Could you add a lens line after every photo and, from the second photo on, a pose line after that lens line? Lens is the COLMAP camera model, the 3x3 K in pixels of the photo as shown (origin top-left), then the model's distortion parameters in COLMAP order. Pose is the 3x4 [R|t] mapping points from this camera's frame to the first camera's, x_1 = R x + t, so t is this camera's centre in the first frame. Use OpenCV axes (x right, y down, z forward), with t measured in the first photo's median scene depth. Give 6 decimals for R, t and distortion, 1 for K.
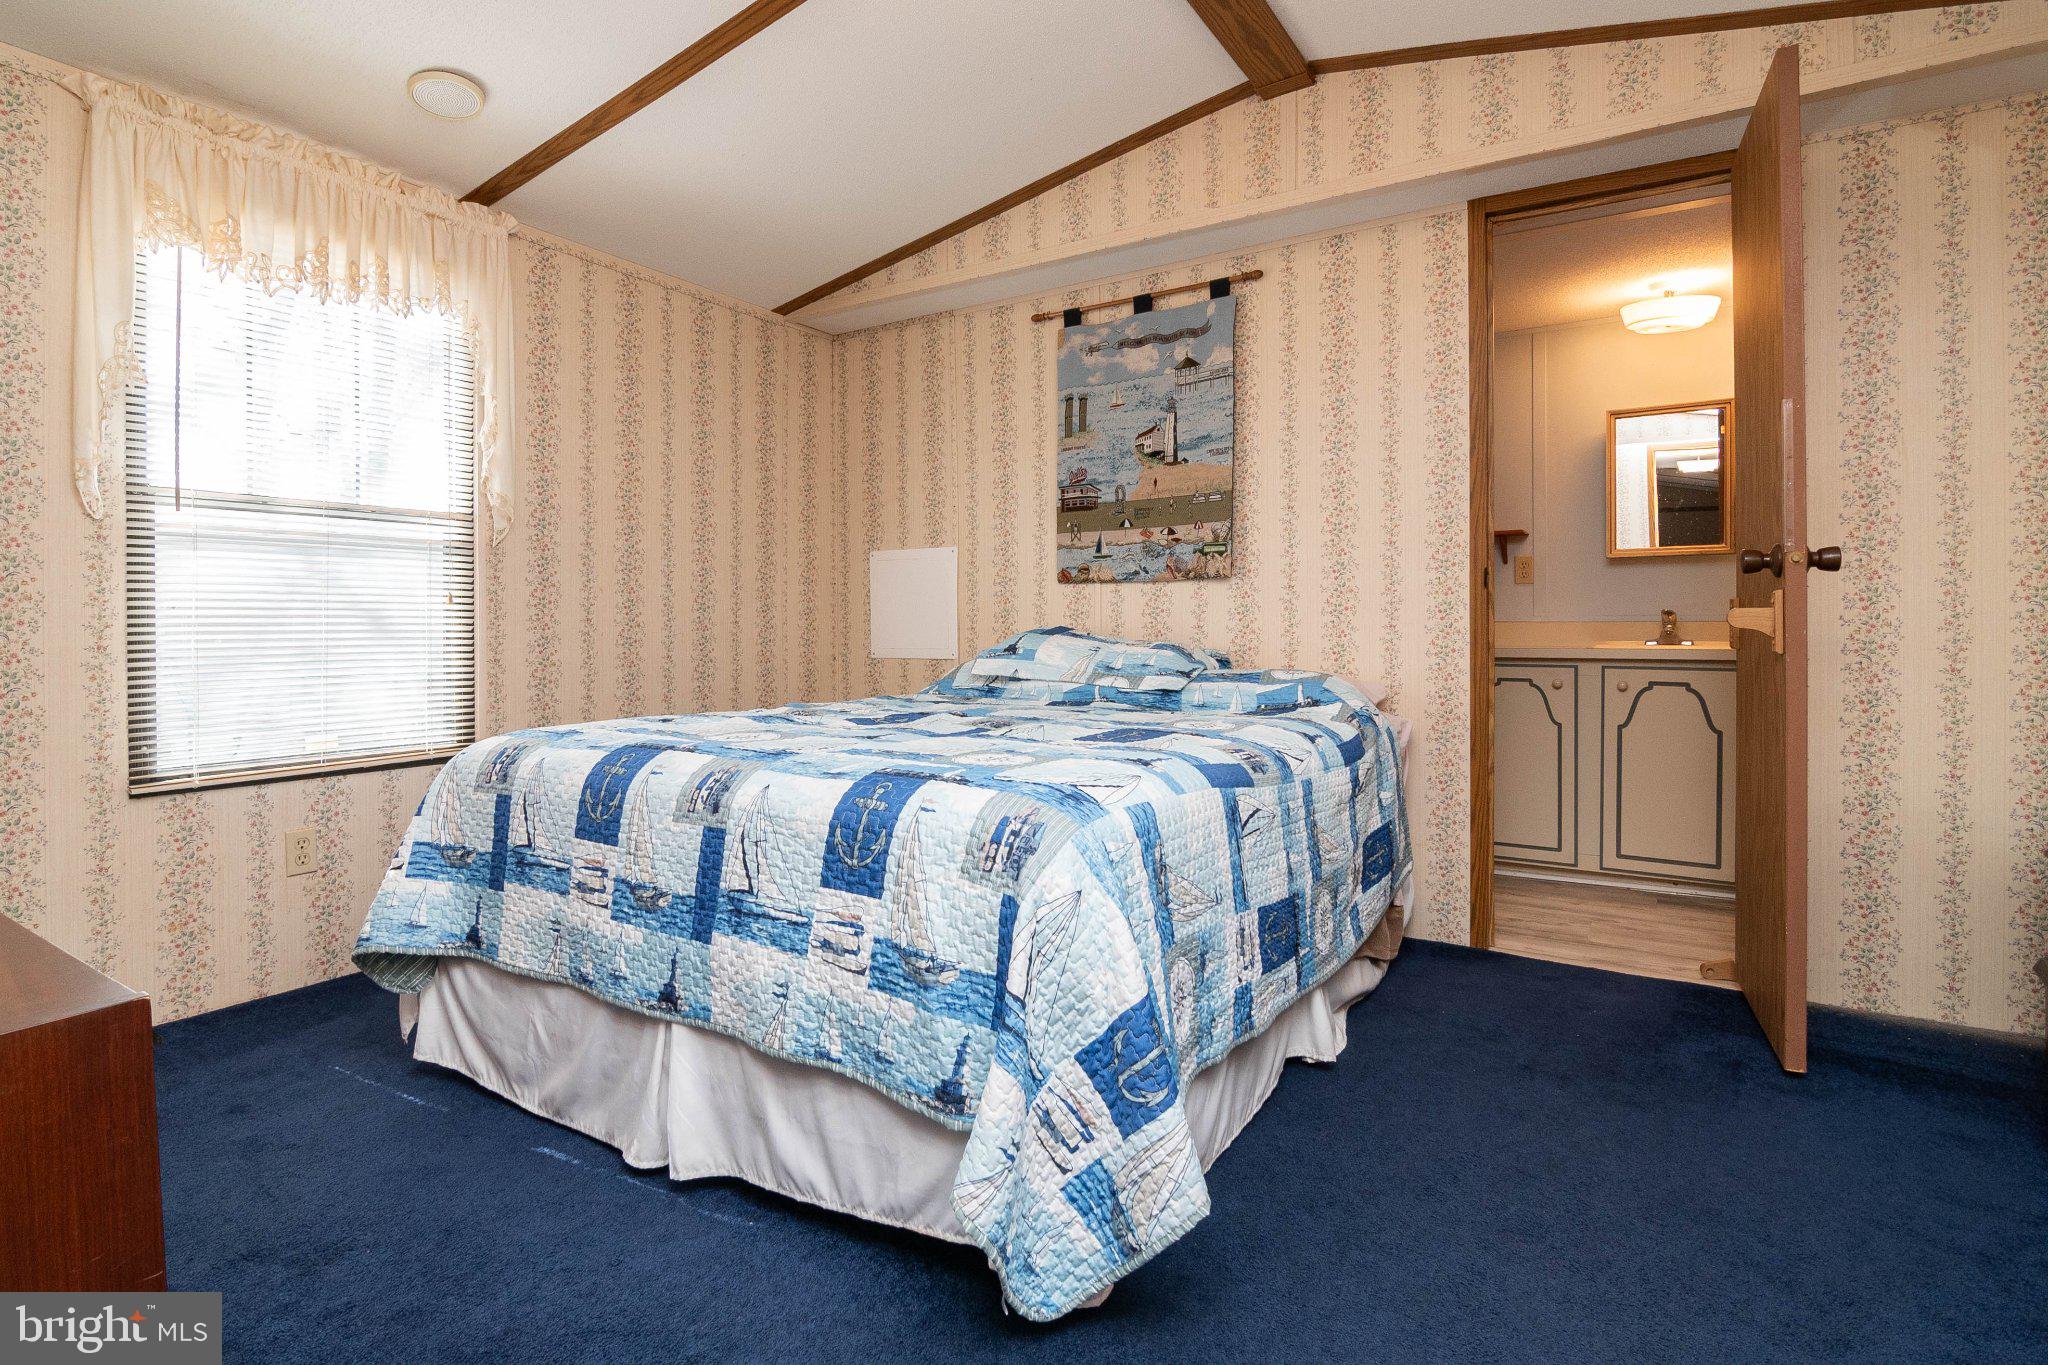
lens RADIAL K [[1034.5, 0, 1000.6], [0, 1034.5, 625.1], [0, 0, 1]] dist [-0.000413, -0.008910]
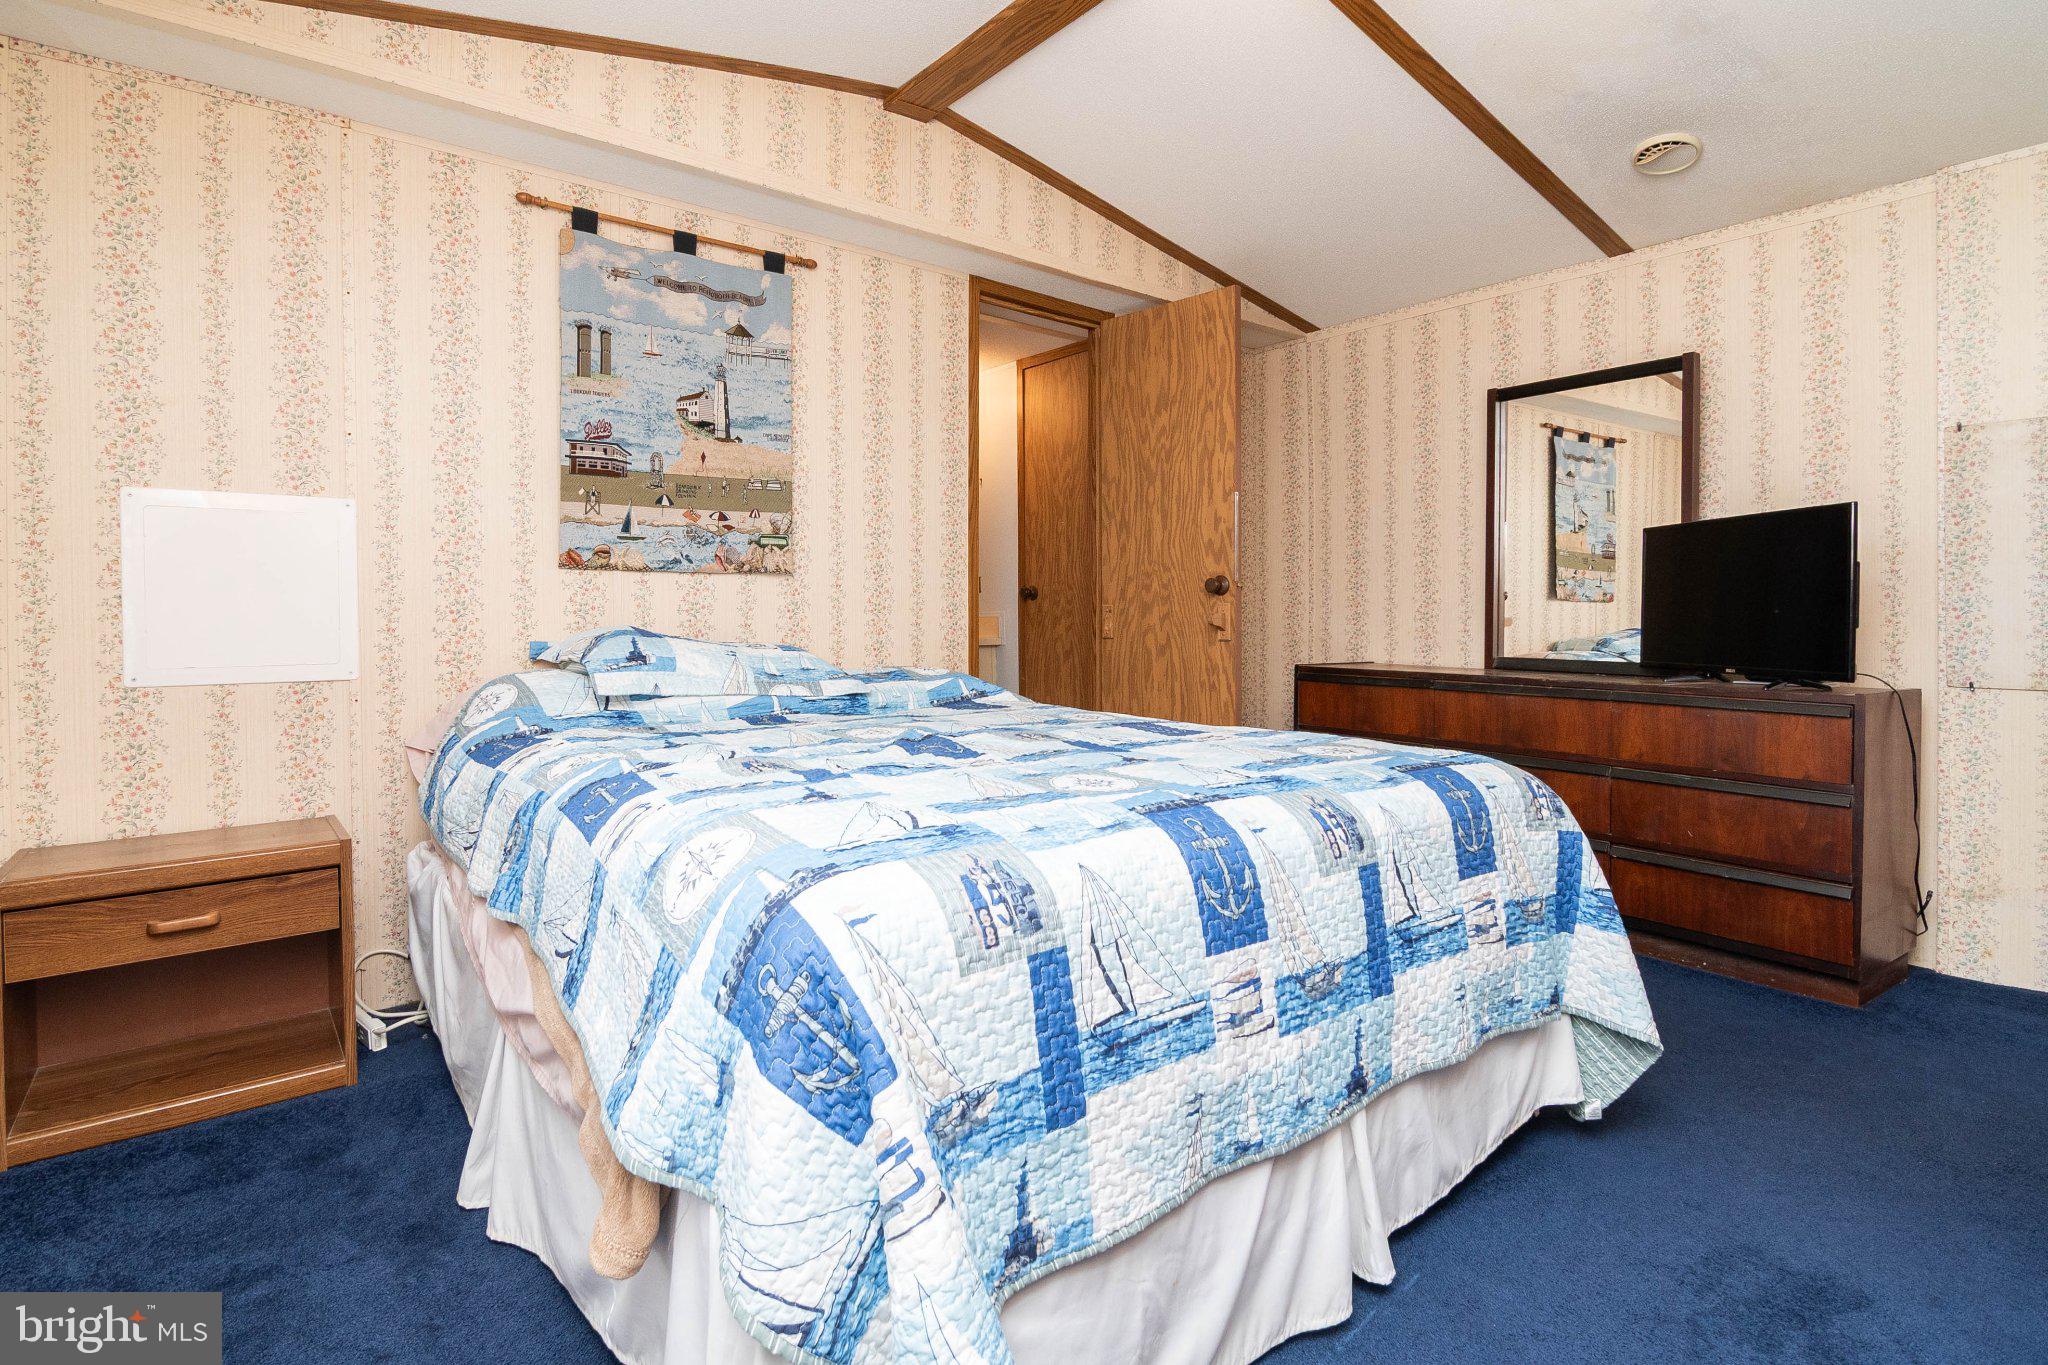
lens RADIAL K [[1019.5, 0, 1025.4], [0, 1019.5, 613.0], [0, 0, 1]] dist [-0.005459, -0.001033]
pose [[0.307238, 0.002906, 0.951628, -0.580064], [-0.002398, 0.999995, -0.002280, -0.007744], [-0.951630, -0.001581, 0.307243, 0.491823]]
